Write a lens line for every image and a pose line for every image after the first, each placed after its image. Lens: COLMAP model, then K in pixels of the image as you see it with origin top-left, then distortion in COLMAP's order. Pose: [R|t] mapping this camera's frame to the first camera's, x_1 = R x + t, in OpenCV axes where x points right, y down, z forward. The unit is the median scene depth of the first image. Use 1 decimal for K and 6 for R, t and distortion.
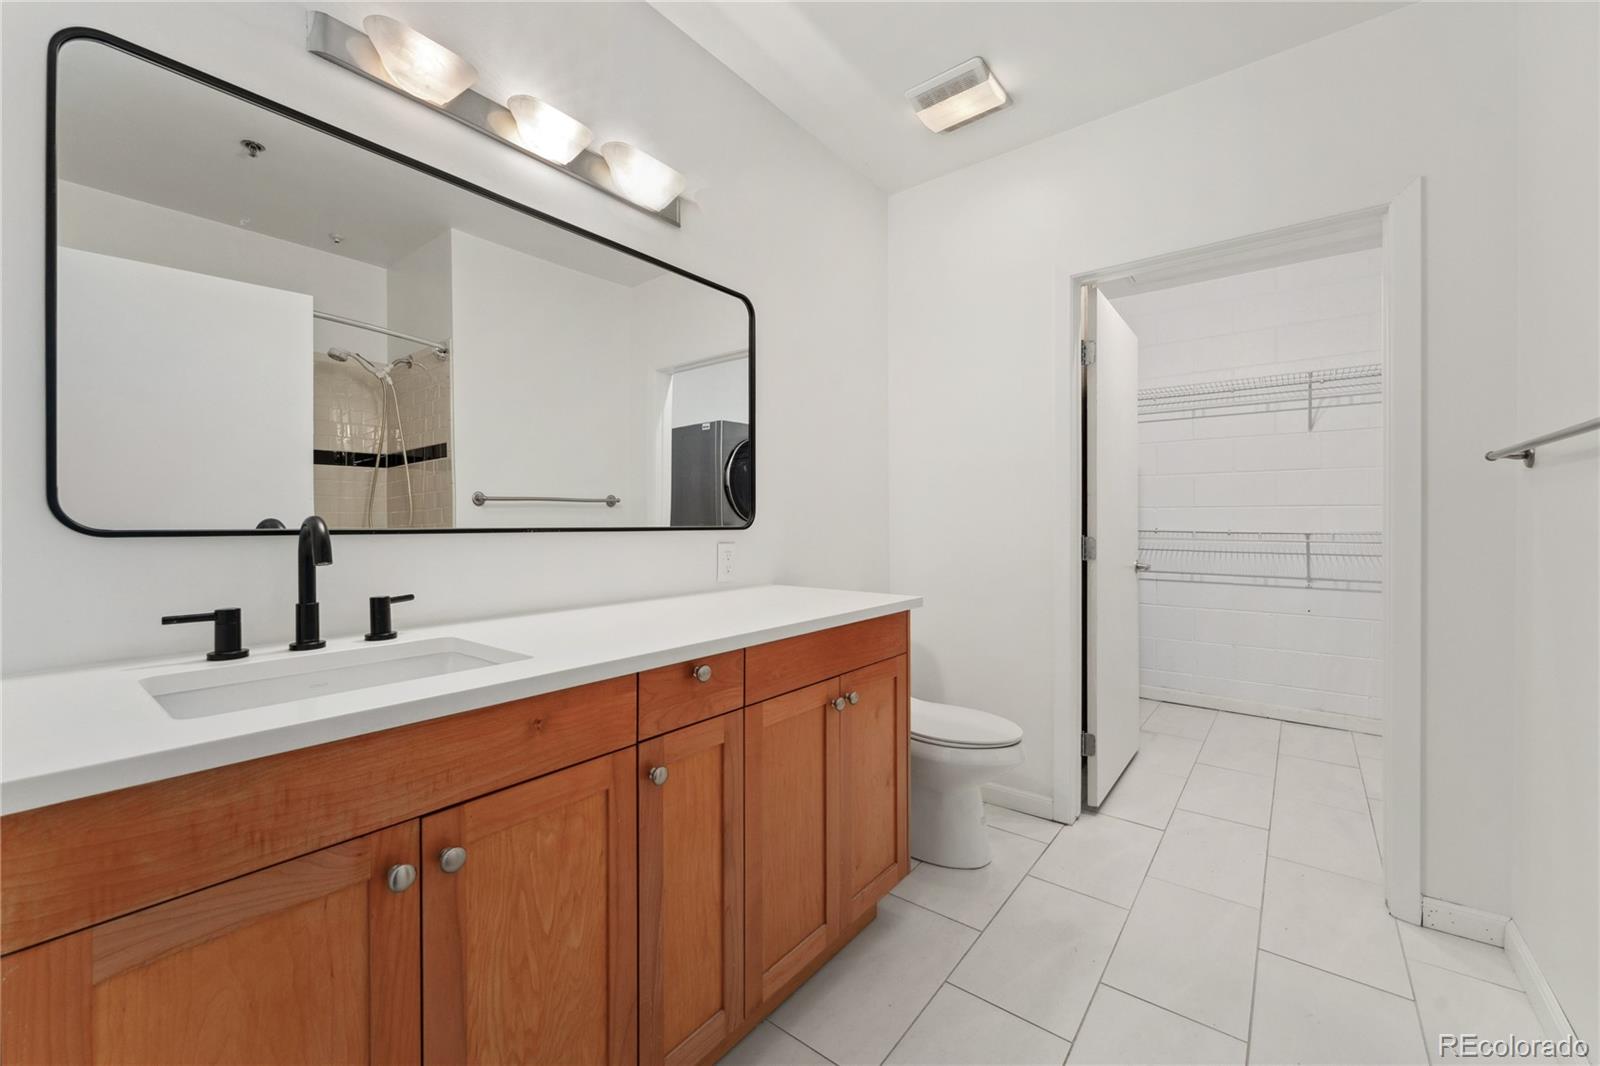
lens RADIAL K [[643.6, 0, 796.2], [0, 643.6, 525.9], [0, 0, 1]] dist [0.000322, 0.000093]
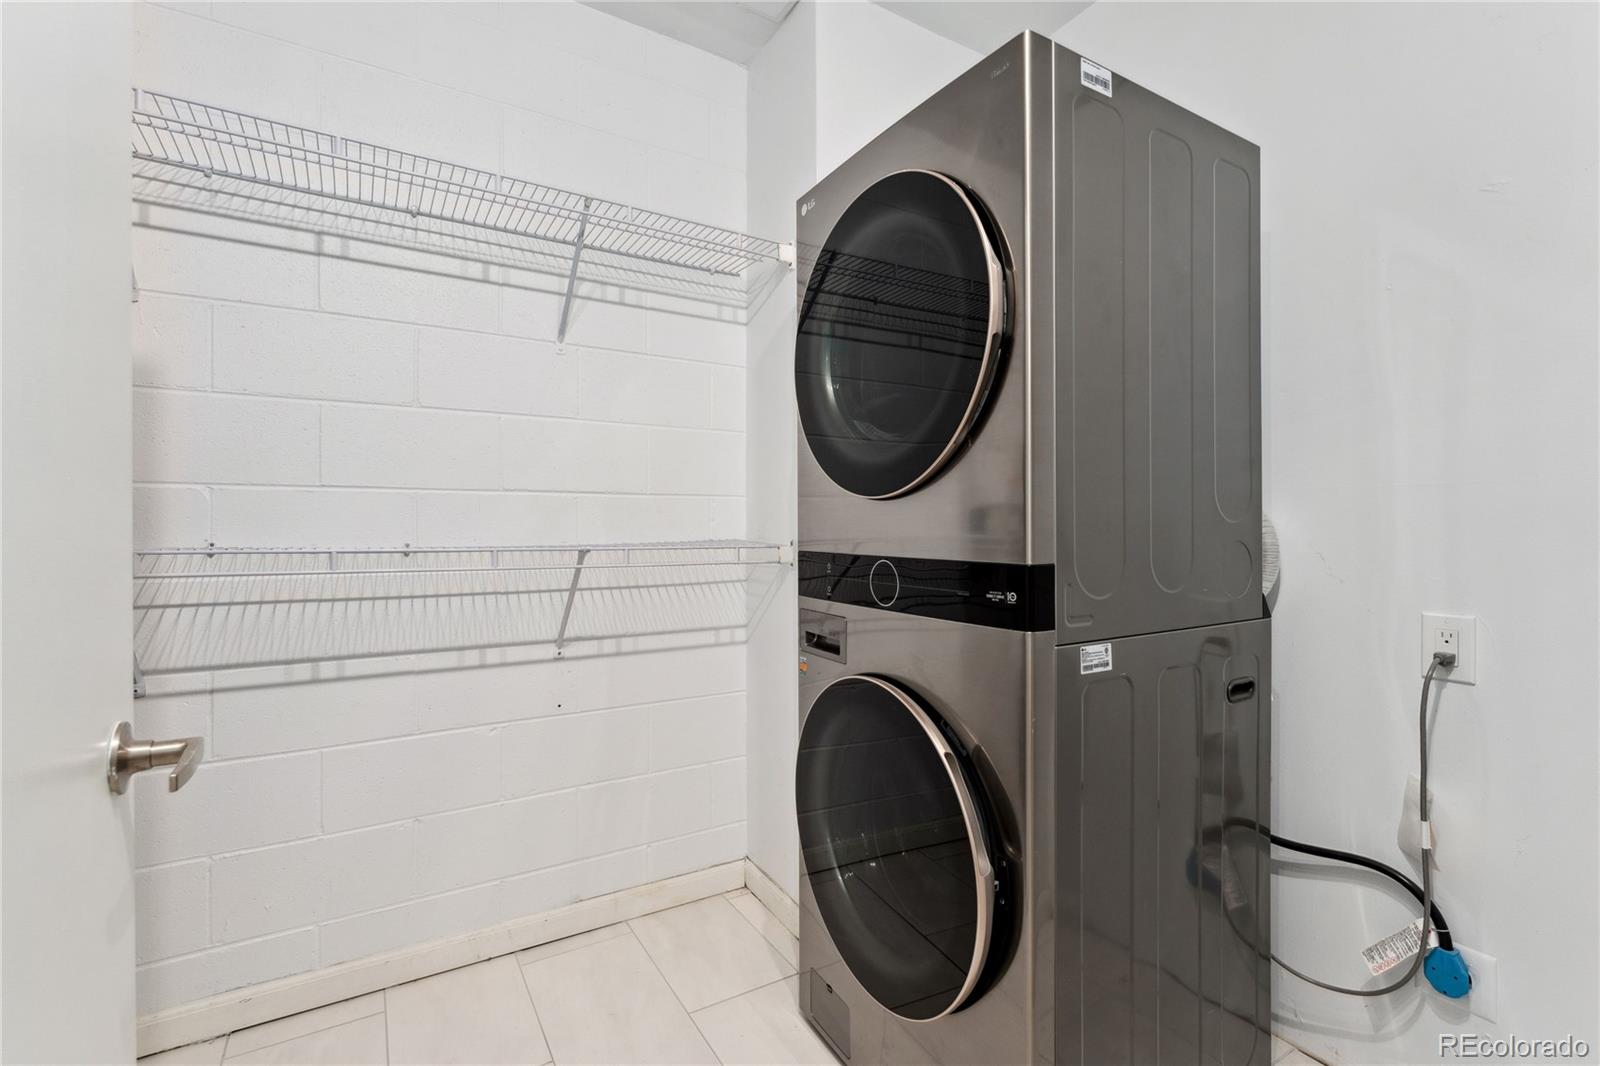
lens RADIAL K [[731.2, 0, 797.7], [0, 731.2, 516.5], [0, 0, 1]] dist [-0.001568, -0.000141]
pose [[0.356359, 0.011839, 0.934274, 0.343653], [0.001457, 0.999911, -0.013227, -0.004131], [-0.934348, 0.006074, 0.356310, 0.635687]]
